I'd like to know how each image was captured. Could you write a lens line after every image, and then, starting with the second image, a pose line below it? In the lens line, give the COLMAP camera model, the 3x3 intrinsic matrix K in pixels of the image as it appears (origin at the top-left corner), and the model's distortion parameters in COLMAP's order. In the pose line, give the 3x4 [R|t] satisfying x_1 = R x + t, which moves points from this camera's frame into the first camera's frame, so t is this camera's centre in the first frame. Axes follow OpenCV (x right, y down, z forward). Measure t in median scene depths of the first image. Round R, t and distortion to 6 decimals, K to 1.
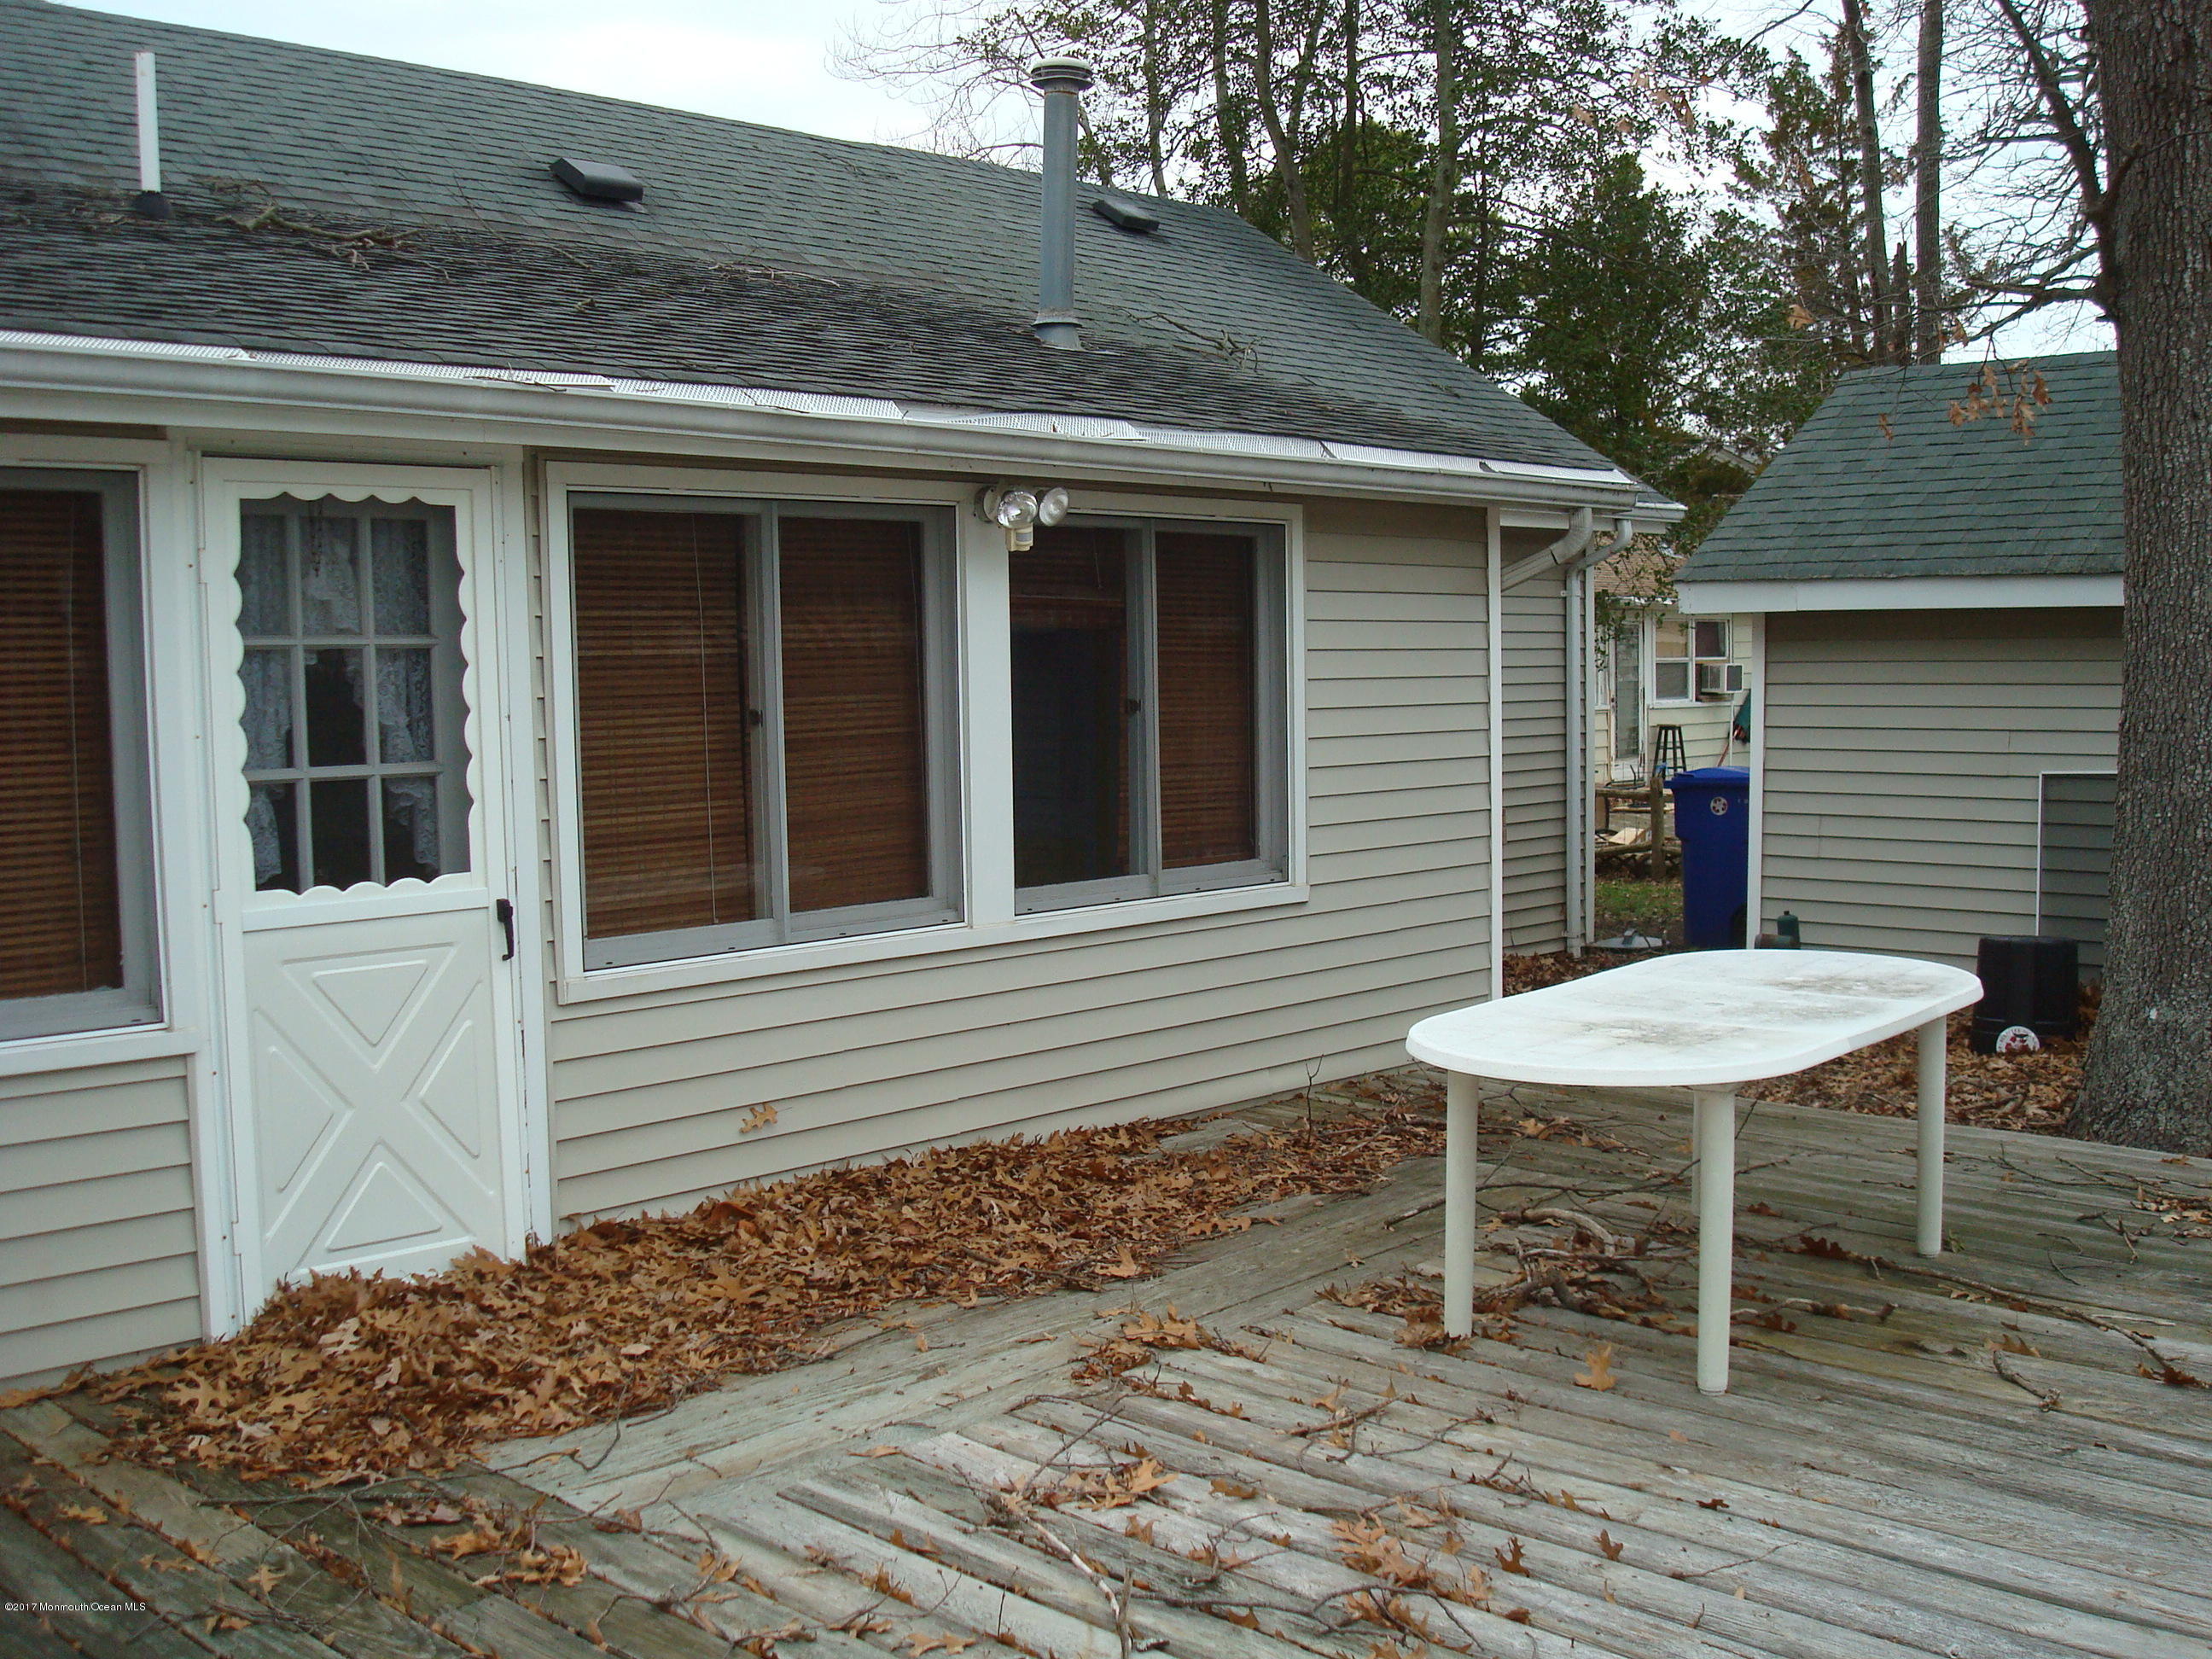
lens RADIAL K [[2326.7, 0, 1108.6], [0, 2326.7, 826.3], [0, 0, 1]] dist [-0.080355, -0.044523]
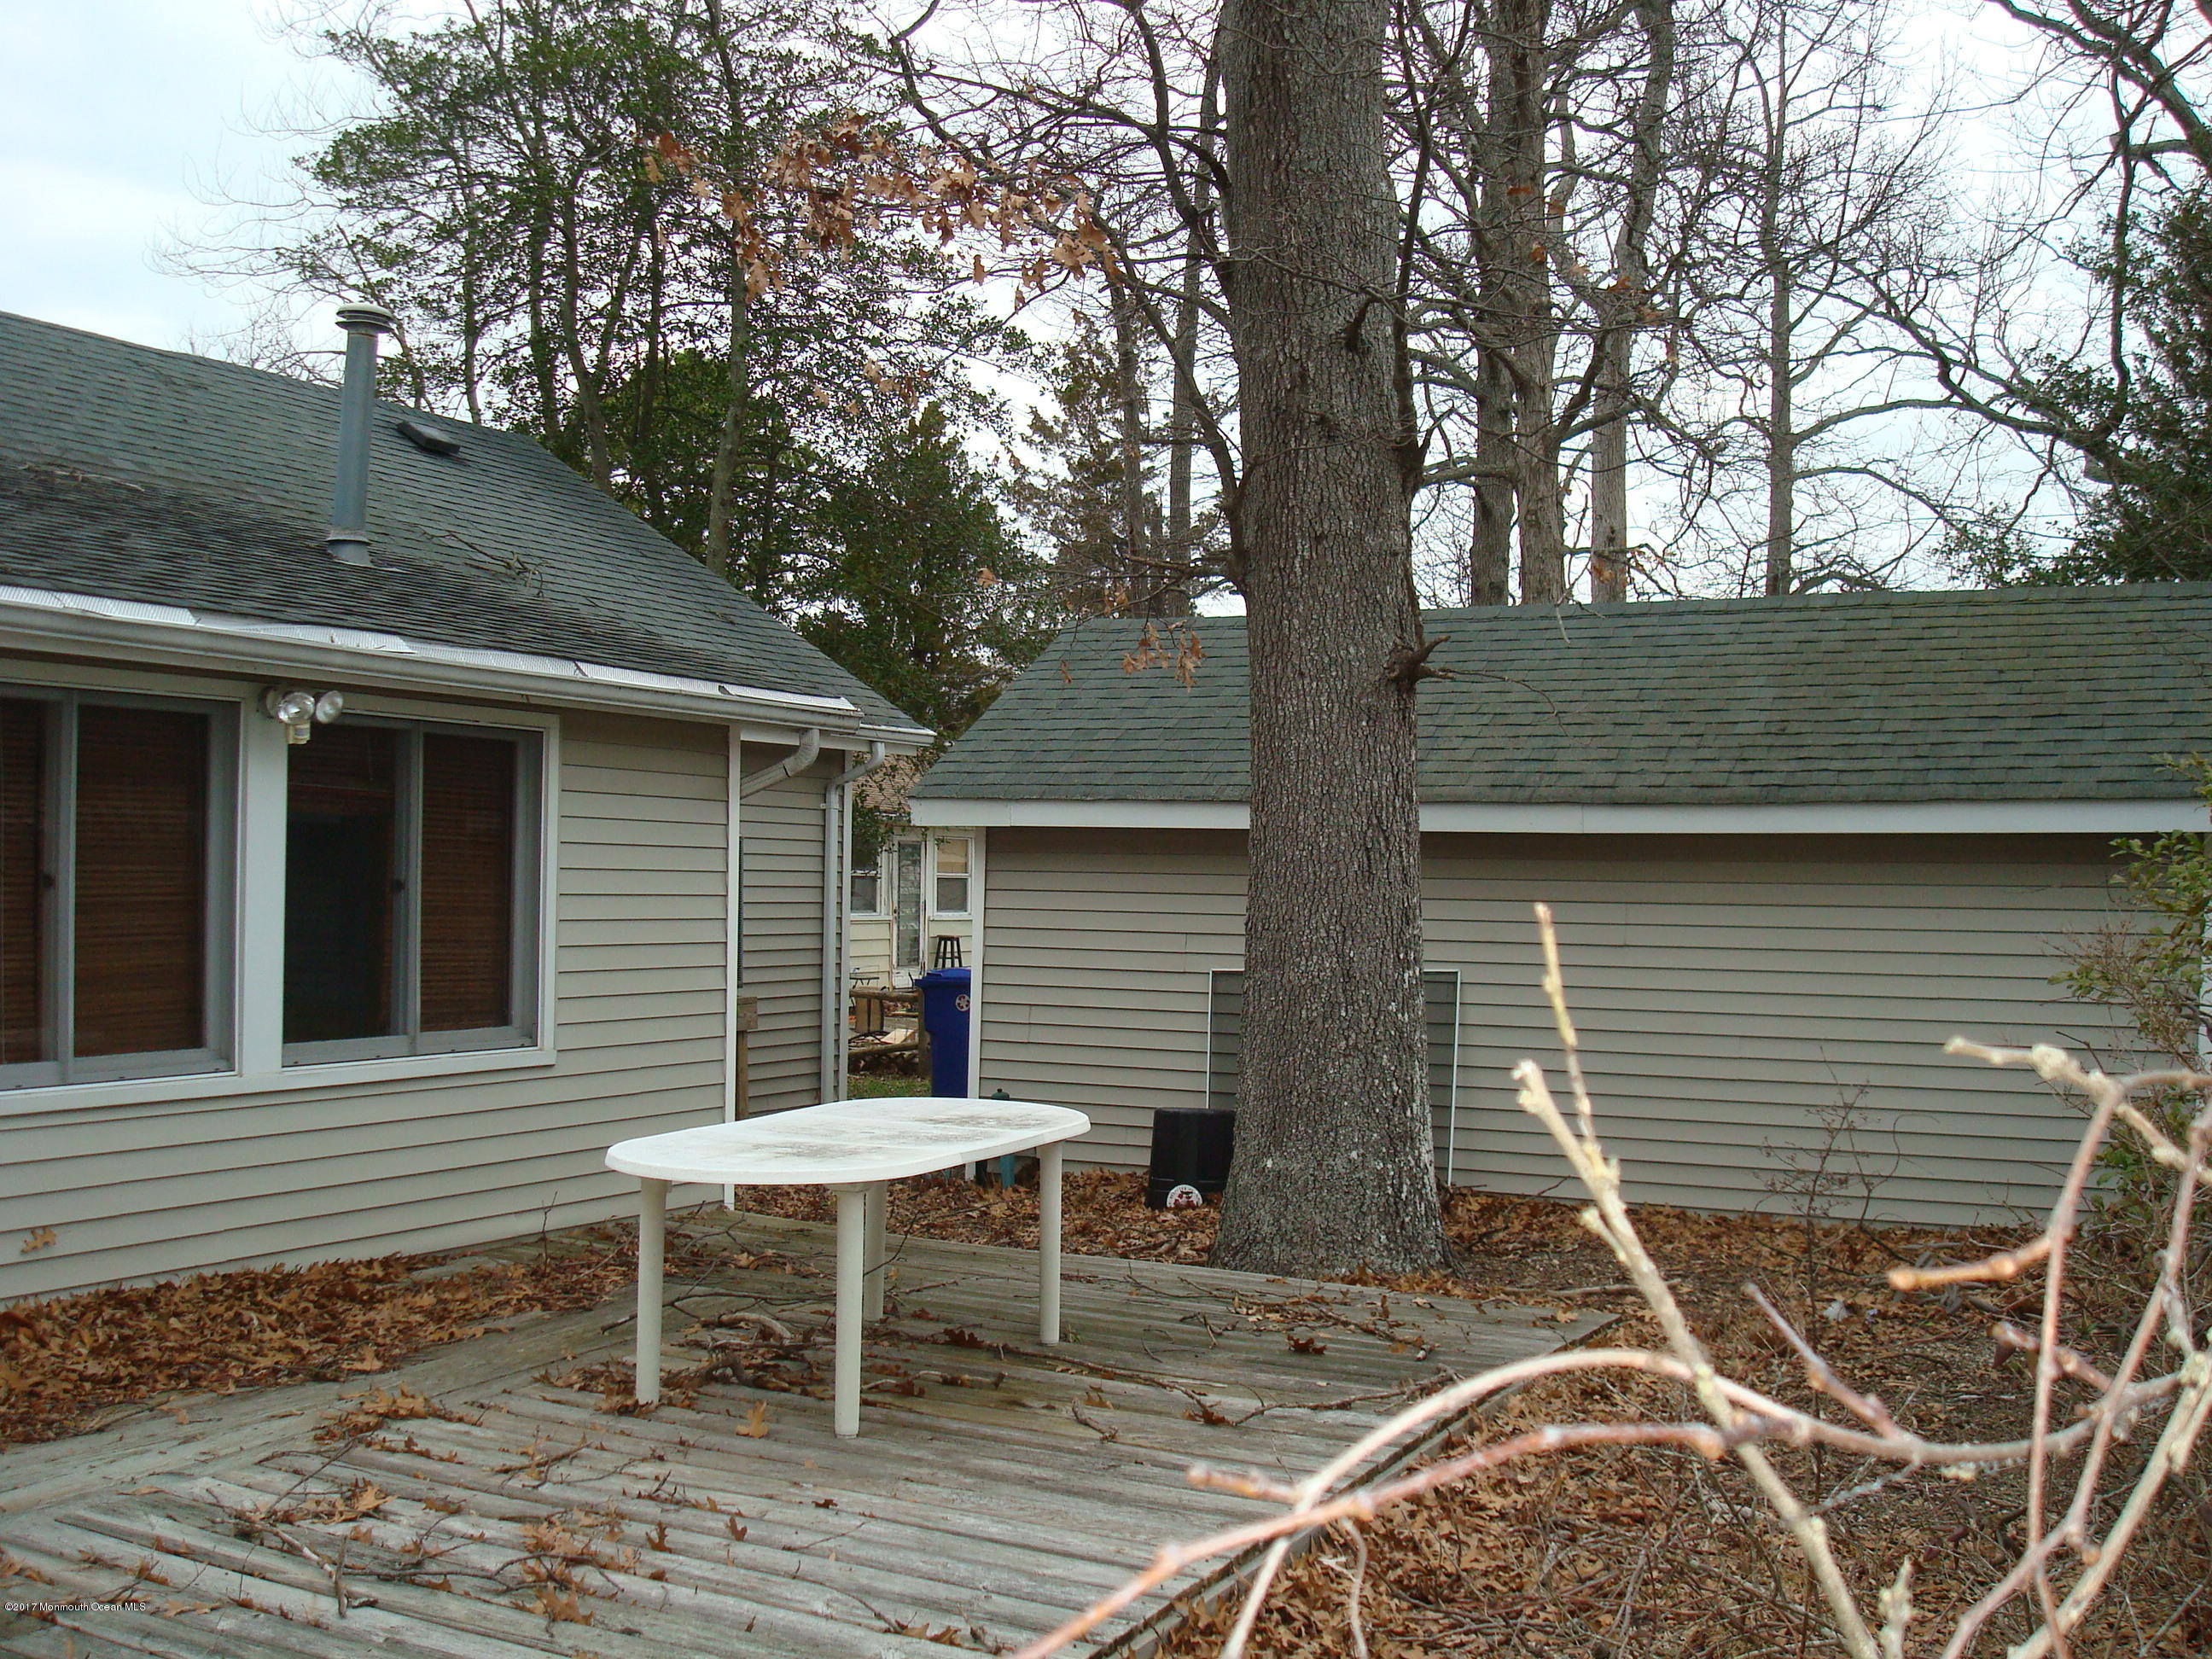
lens RADIAL K [[2273.4, 0, 1098.6], [0, 2273.4, 843.9], [0, 0, 1]] dist [-0.089923, -0.062590]
pose [[0.955868, 0.033960, 0.291828, 0.016234], [-0.009382, 0.996319, -0.085212, 0.018567], [-0.293647, 0.078713, 0.952668, -0.146713]]
